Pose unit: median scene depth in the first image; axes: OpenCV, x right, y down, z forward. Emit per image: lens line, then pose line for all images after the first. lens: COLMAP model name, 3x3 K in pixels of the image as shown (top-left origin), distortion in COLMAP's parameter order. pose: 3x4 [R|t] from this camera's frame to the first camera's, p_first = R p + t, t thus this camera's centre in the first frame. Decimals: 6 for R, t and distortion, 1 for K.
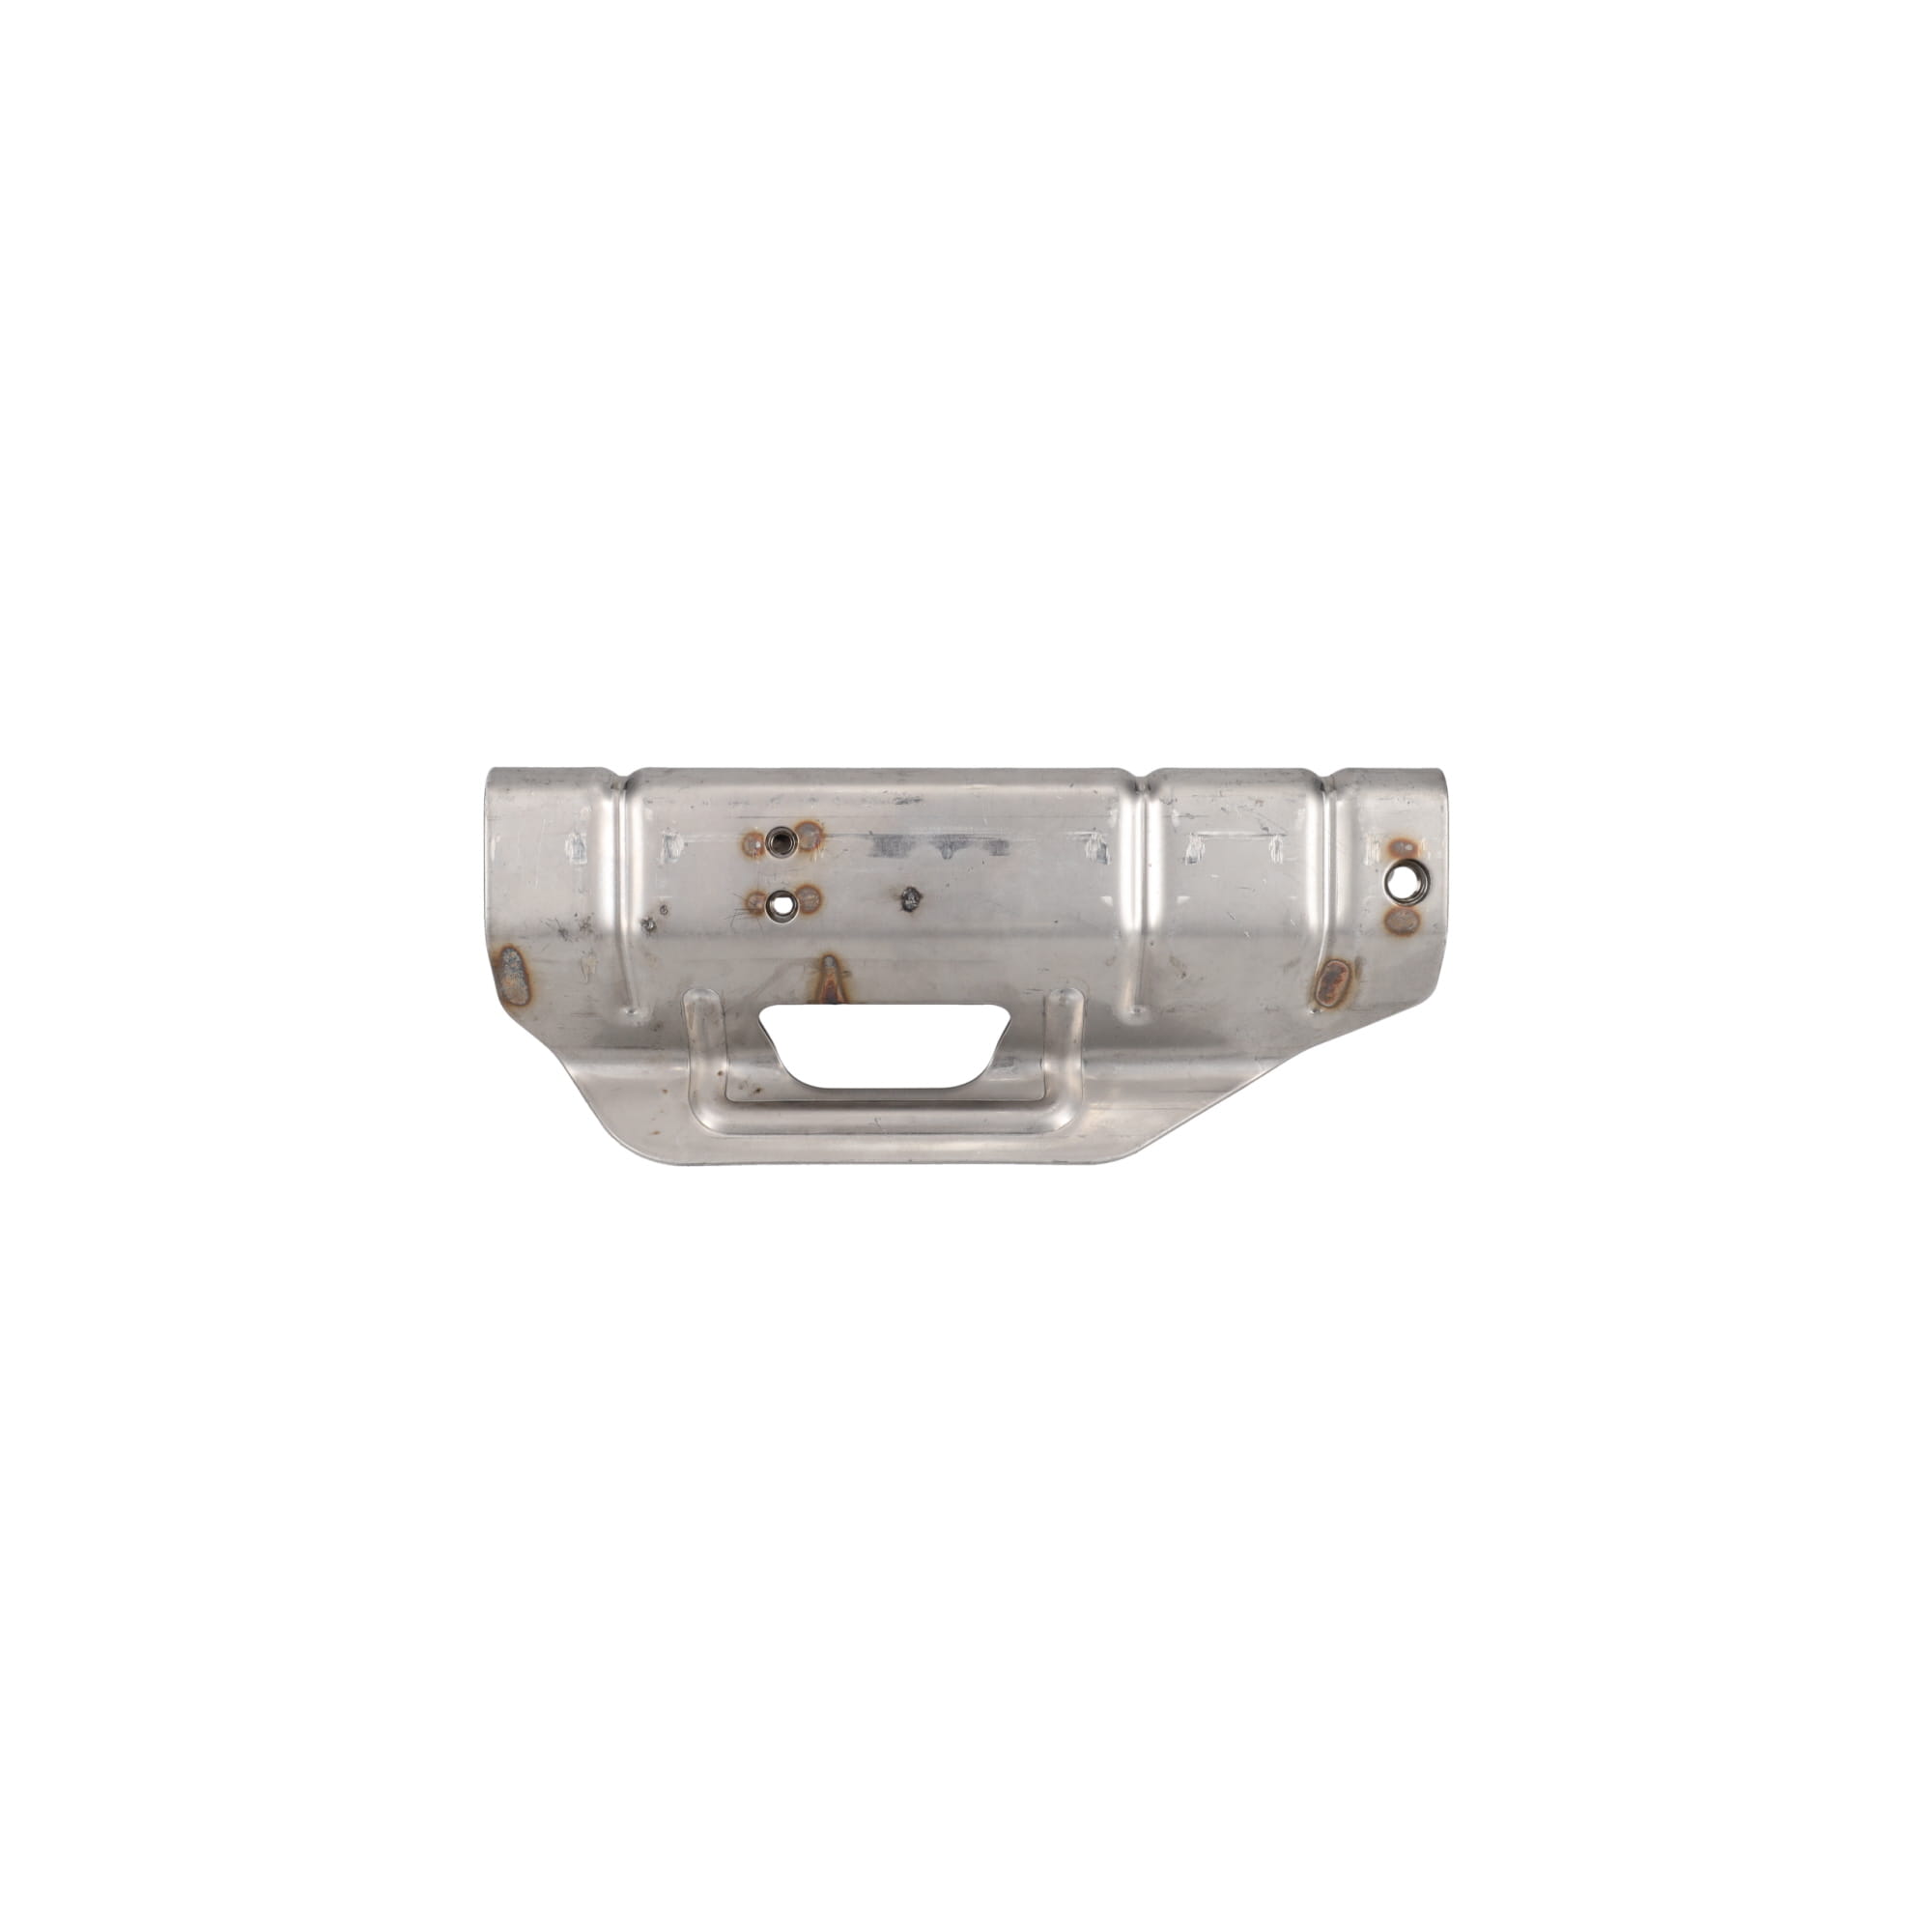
lens RADIAL K [[2343.3, 0, 1013.9], [0, 2343.3, 965.1], [0, 0, 1]] dist [-0.000264, -0.000117]
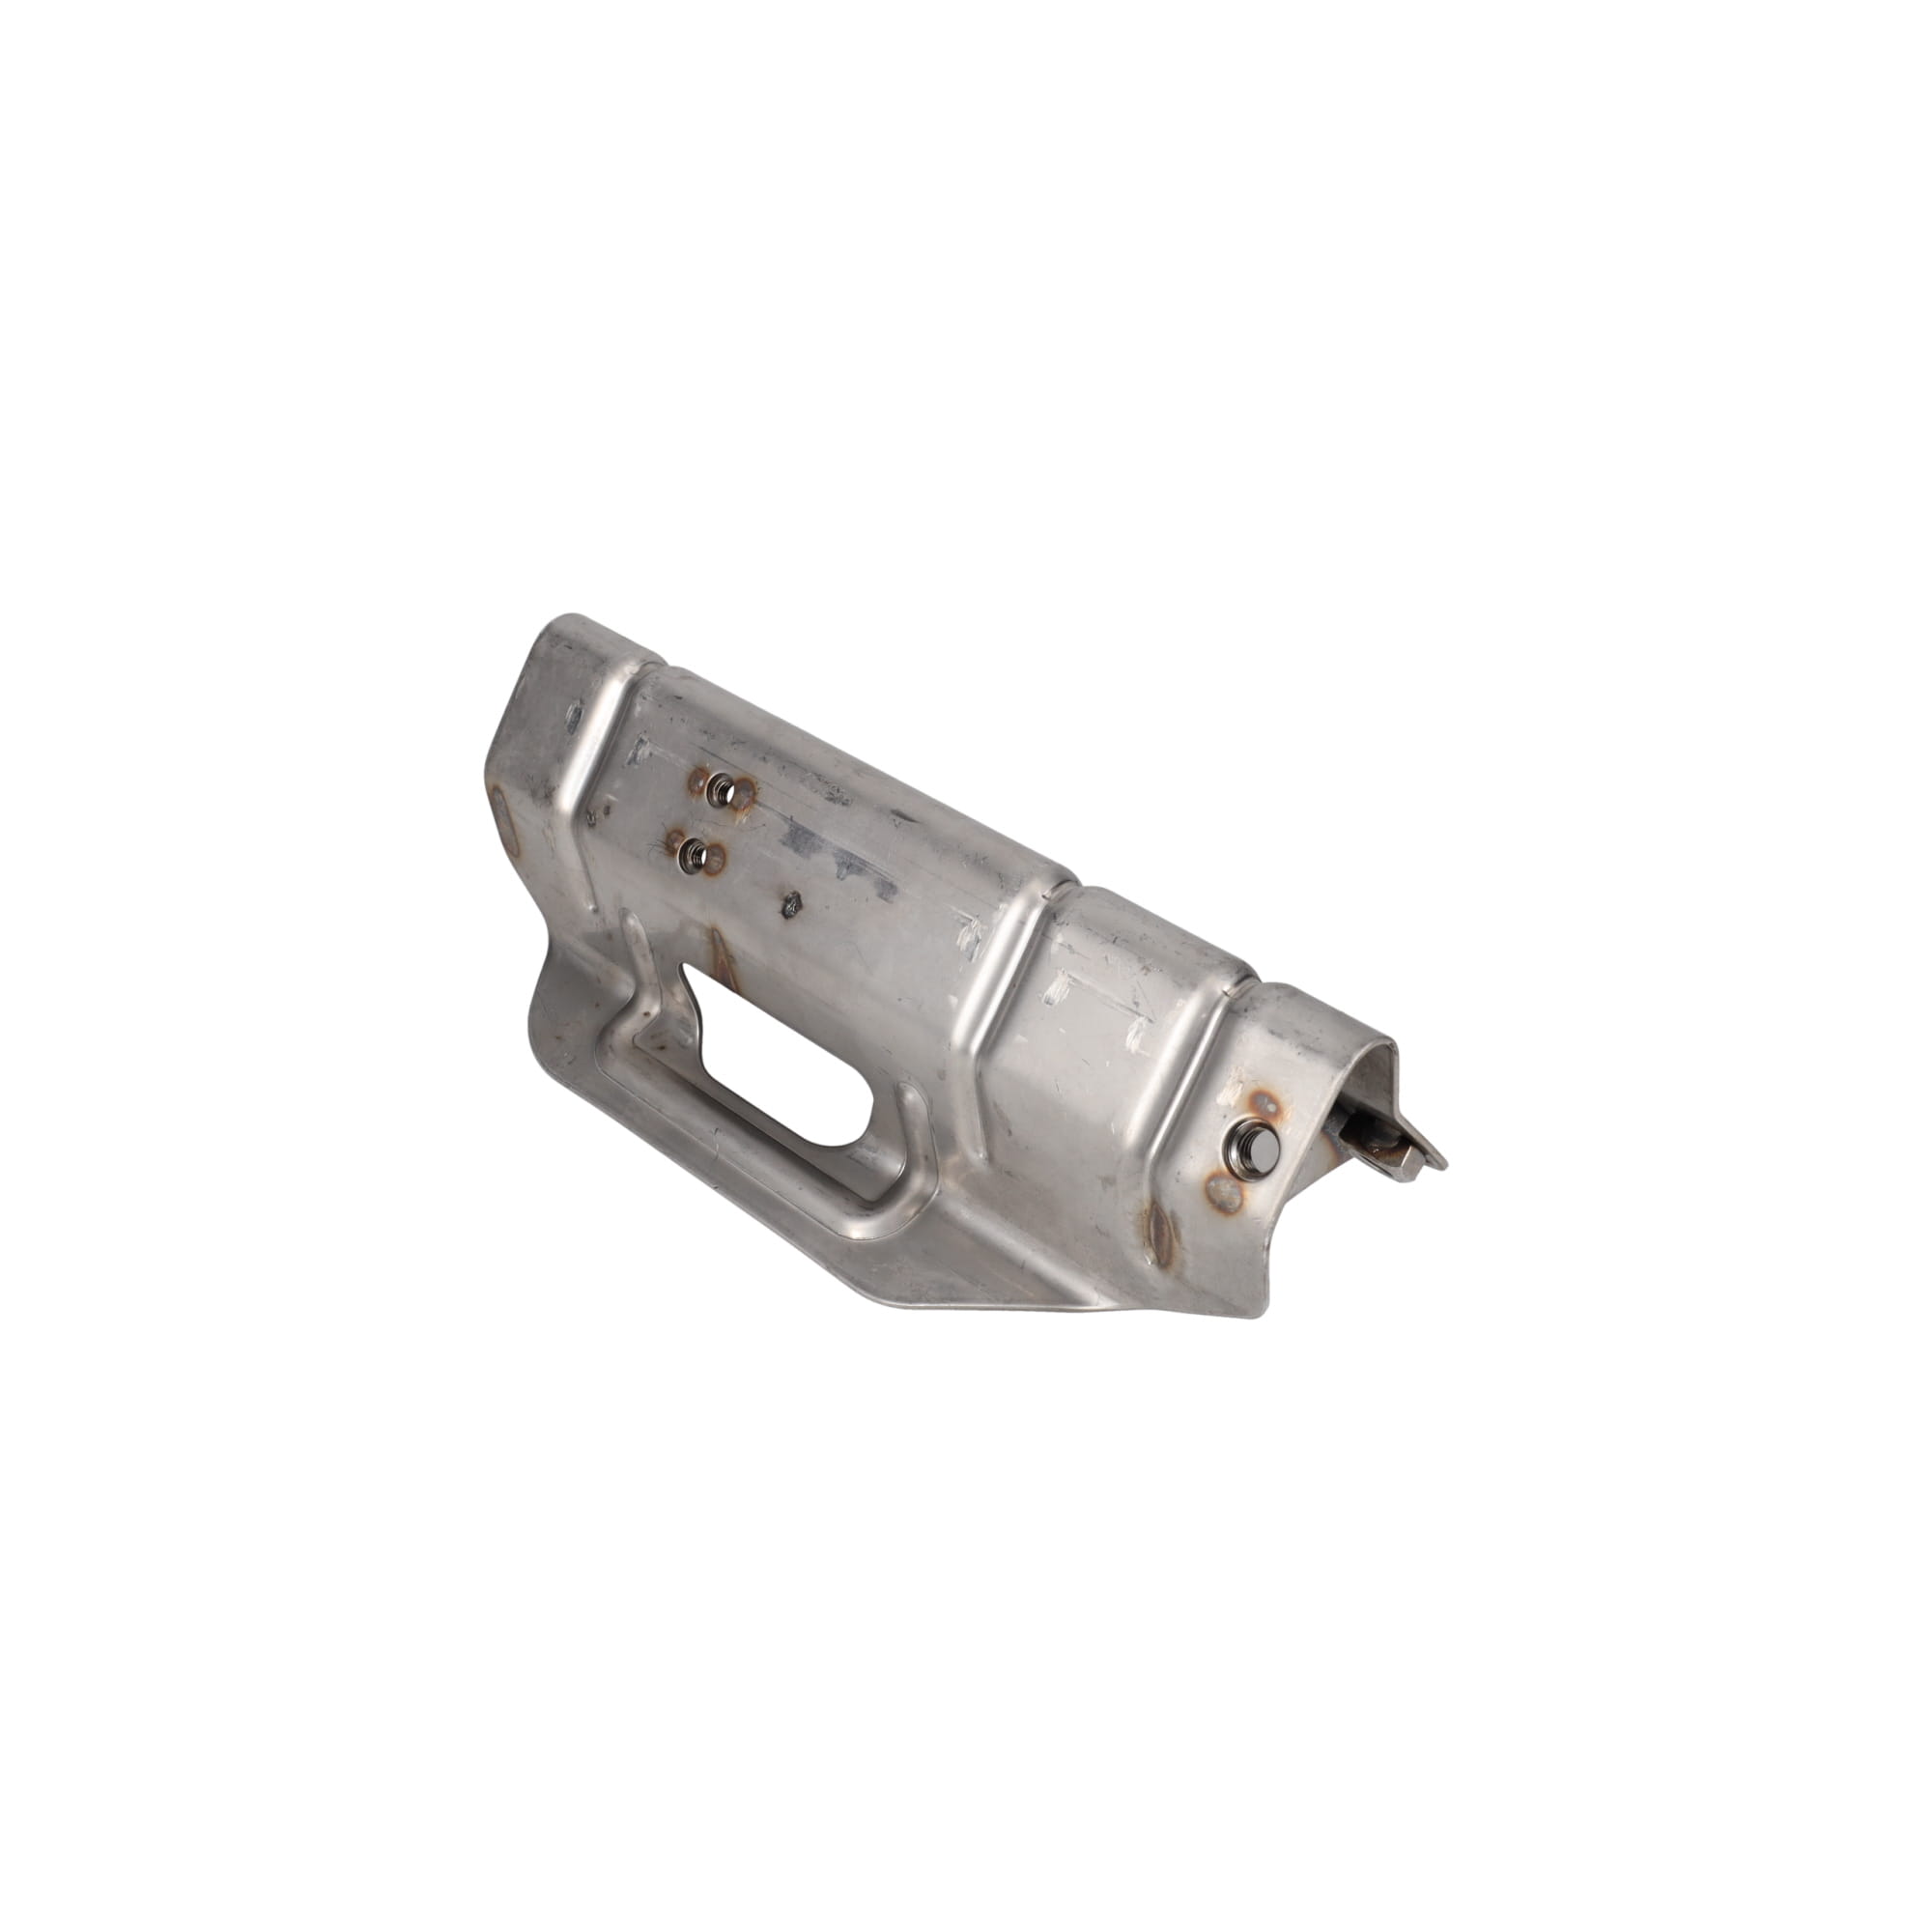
lens RADIAL K [[2343.3, 0, 1013.9], [0, 2343.3, 965.1], [0, 0, 1]] dist [-0.000264, -0.000117]
pose [[0.720628, 0.408268, -0.560368, 0.506080], [-0.432605, 0.896378, 0.096751, -0.126975], [0.541802, 0.172697, 0.822573, 0.339885]]
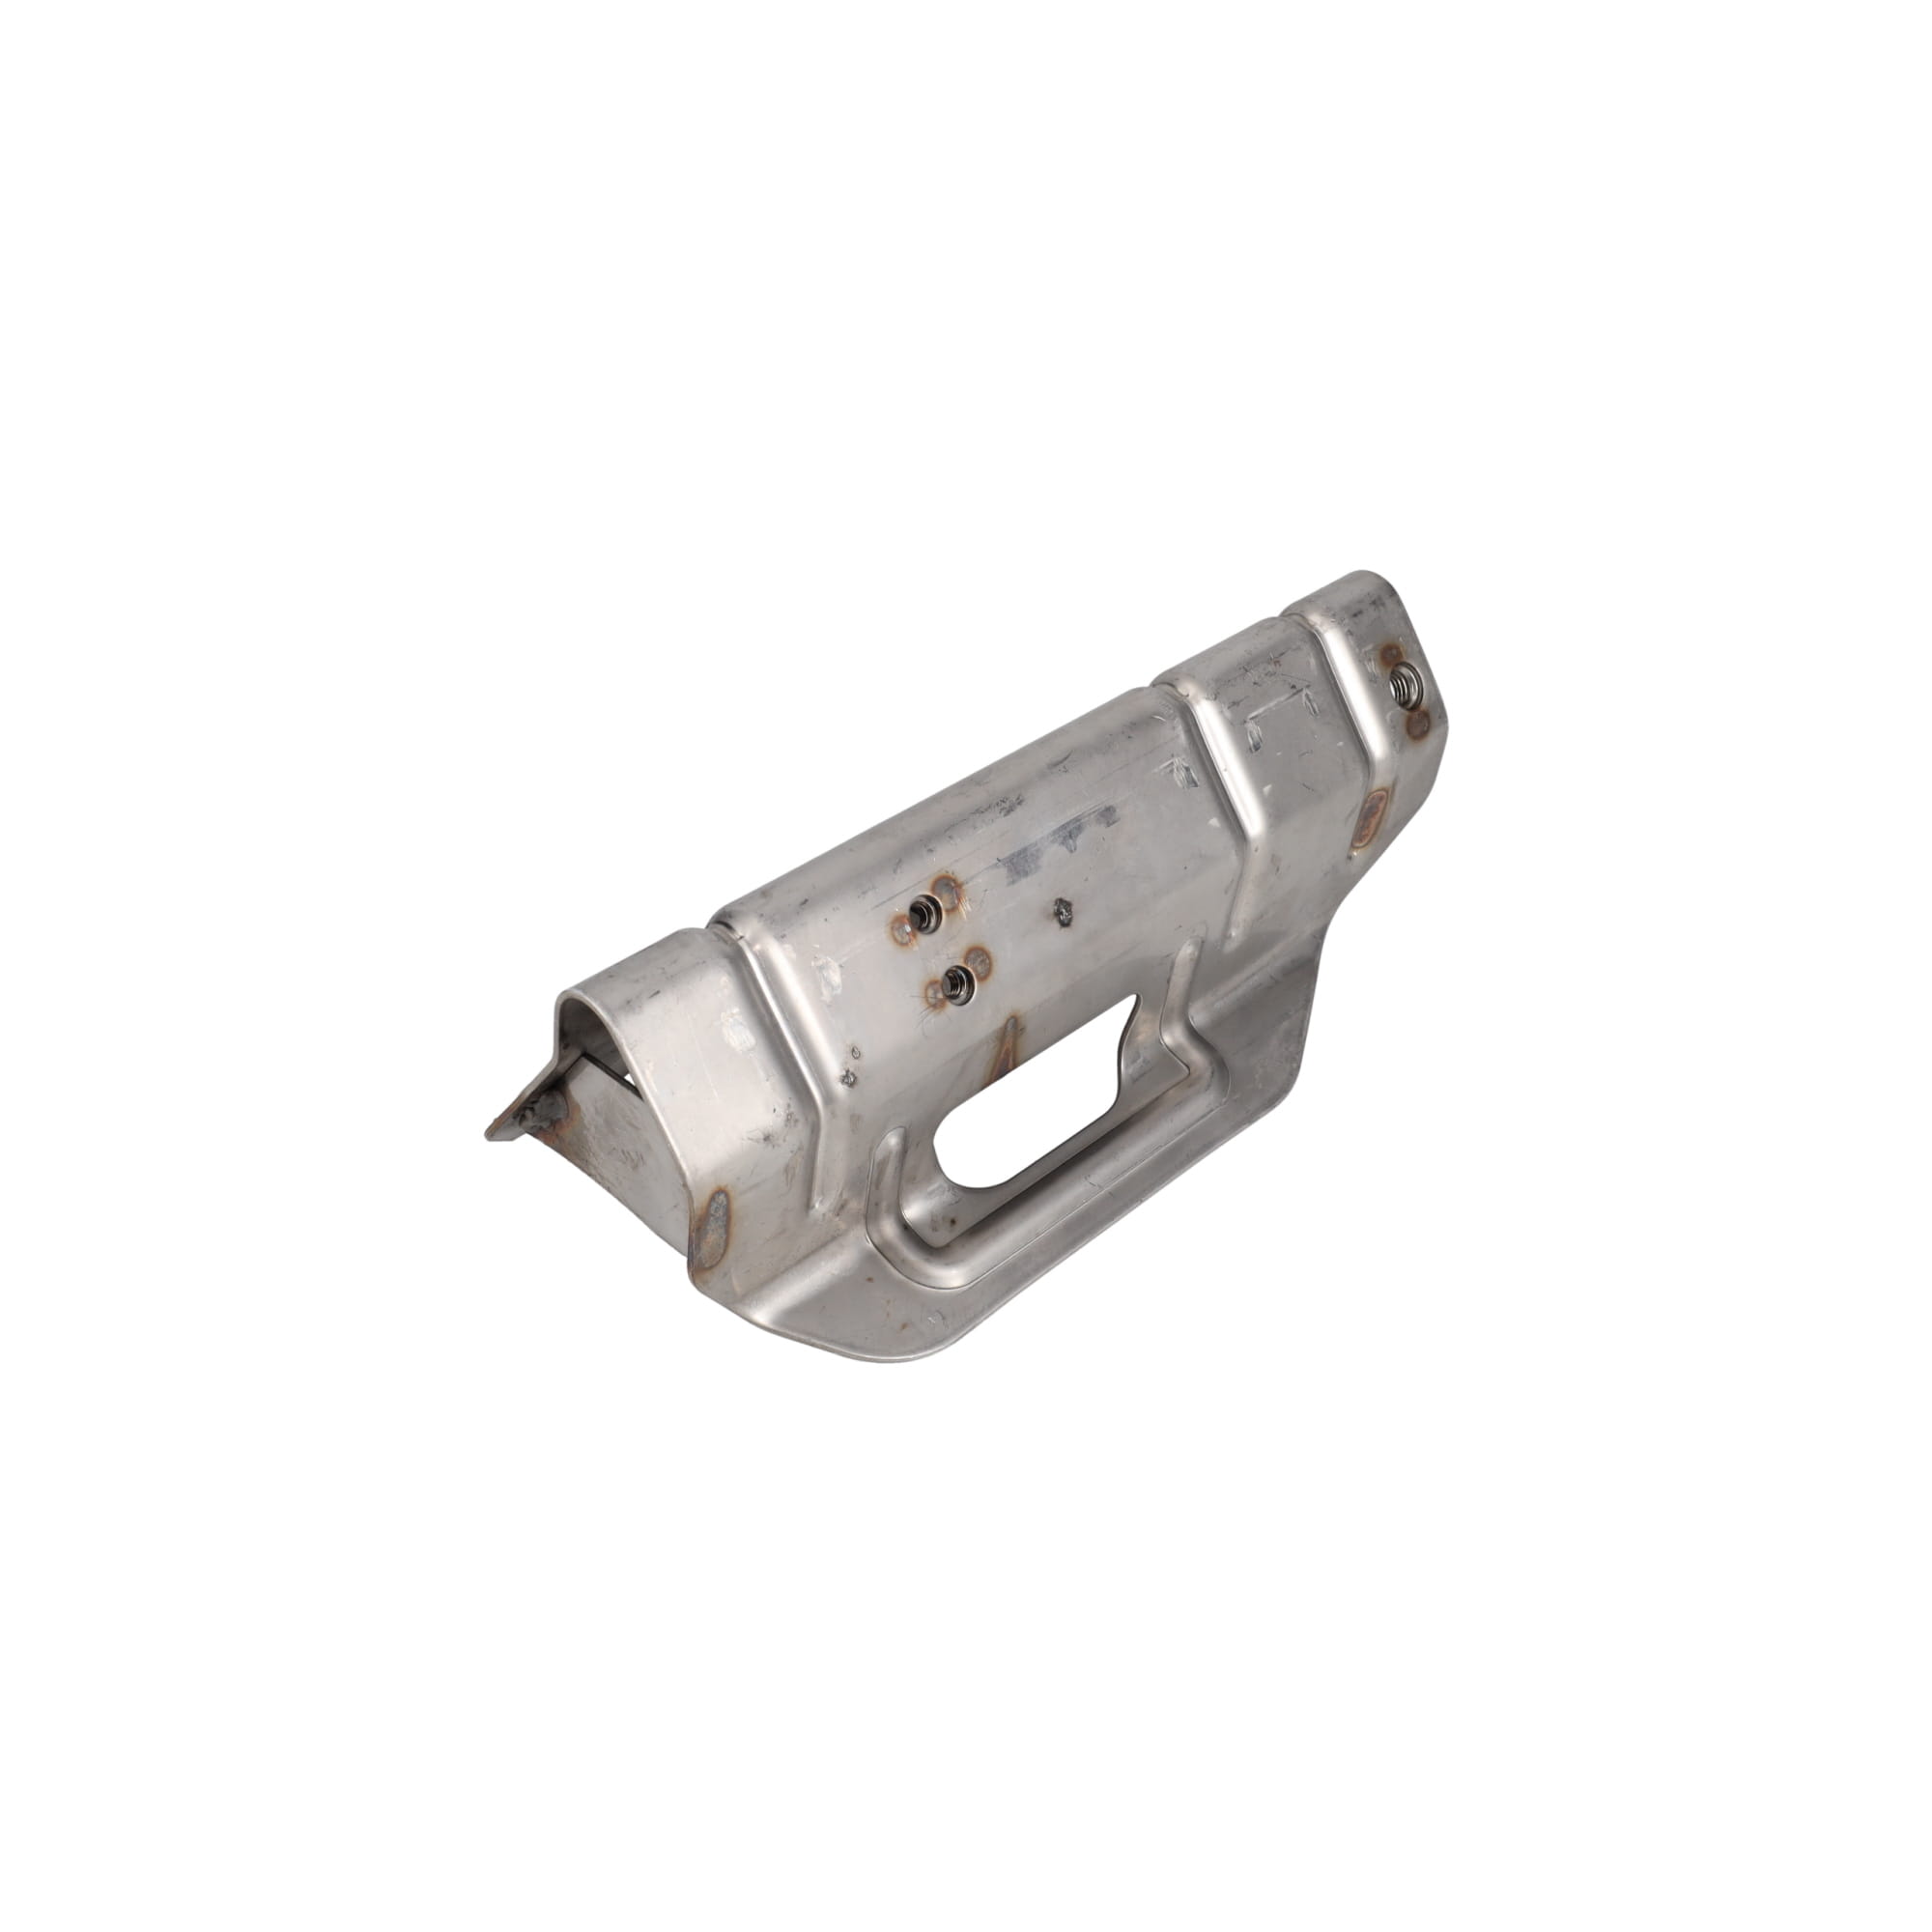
lens RADIAL K [[2343.3, 0, 1013.9], [0, 2343.3, 965.1], [0, 0, 1]] dist [-0.000264, -0.000117]
pose [[0.699575, -0.424082, 0.575107, -0.549061], [0.432042, 0.892099, 0.132284, -0.130238], [-0.569152, 0.155928, 0.807312, 0.332982]]
